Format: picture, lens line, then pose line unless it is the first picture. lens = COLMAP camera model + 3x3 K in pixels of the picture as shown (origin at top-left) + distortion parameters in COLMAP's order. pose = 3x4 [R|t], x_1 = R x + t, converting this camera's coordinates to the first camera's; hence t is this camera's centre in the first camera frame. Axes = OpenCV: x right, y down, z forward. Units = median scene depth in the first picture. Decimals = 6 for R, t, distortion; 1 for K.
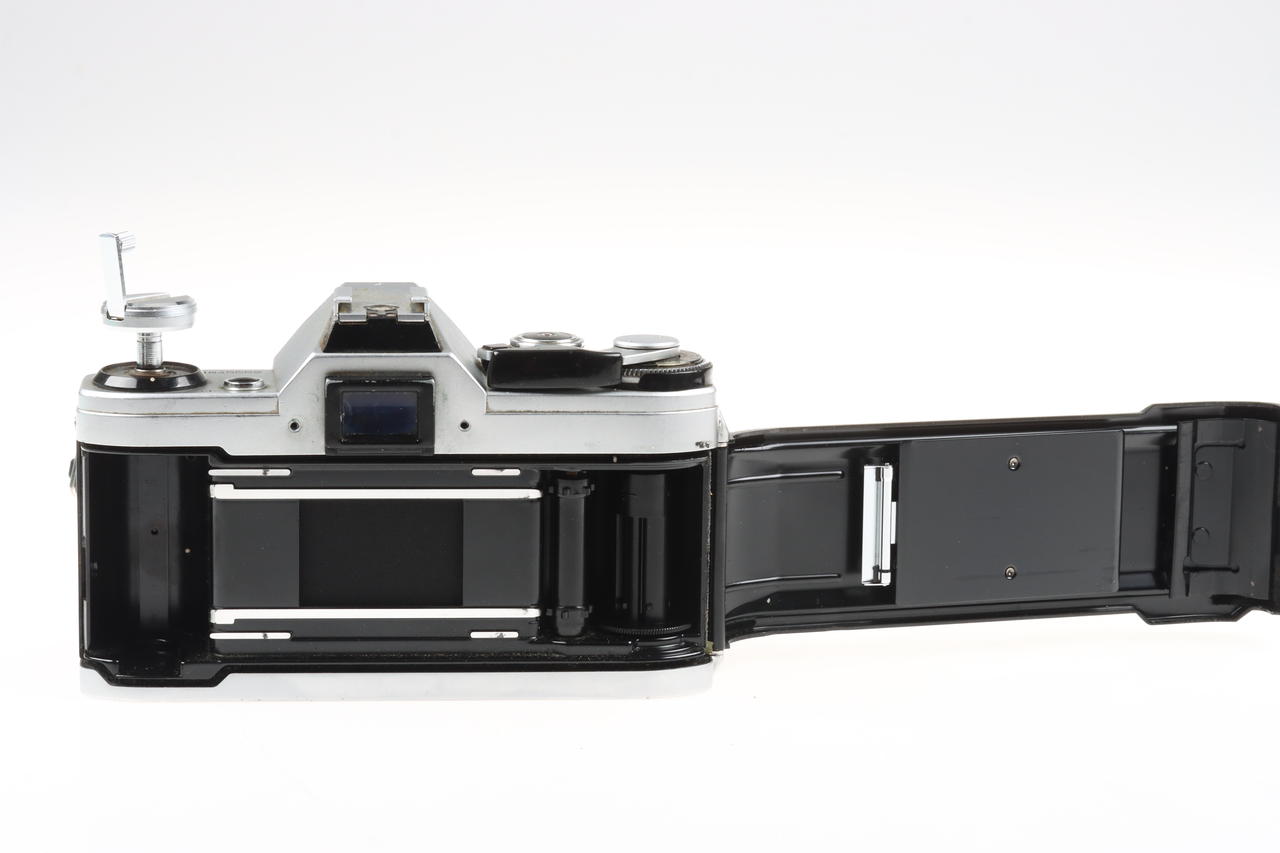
lens RADIAL K [[3372.6, 0, 637.0], [0, 3372.6, 433.8], [0, 0, 1]] dist [-0.018485, 0.000000]
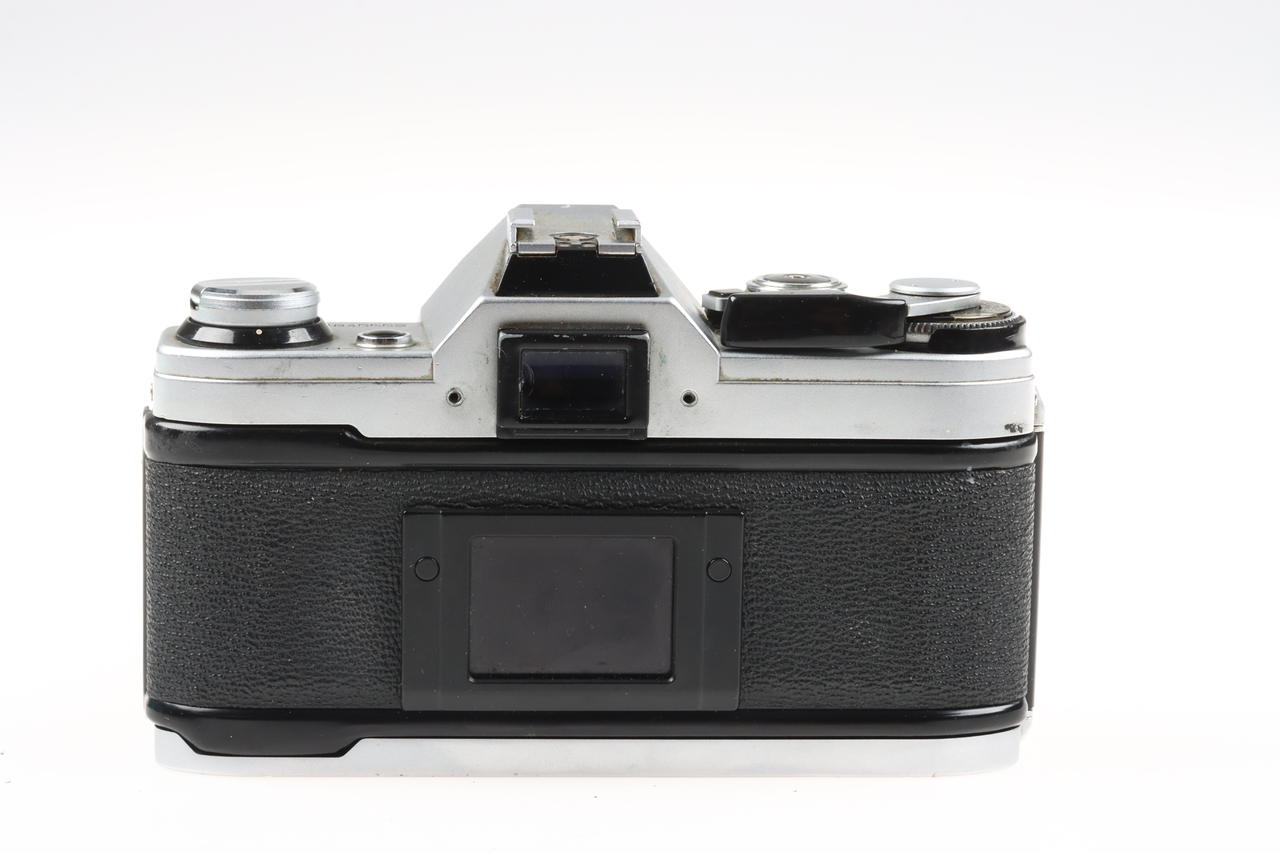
lens RADIAL K [[3372.6, 0, 643.5], [0, 3372.6, 421.4], [0, 0, 1]] dist [-0.018485, 0.000000]
pose [[0.999916, 0.006832, -0.011039, -0.052690], [-0.006963, 0.999905, -0.011919, 0.011084], [0.010956, 0.011995, 0.999868, 0.275499]]
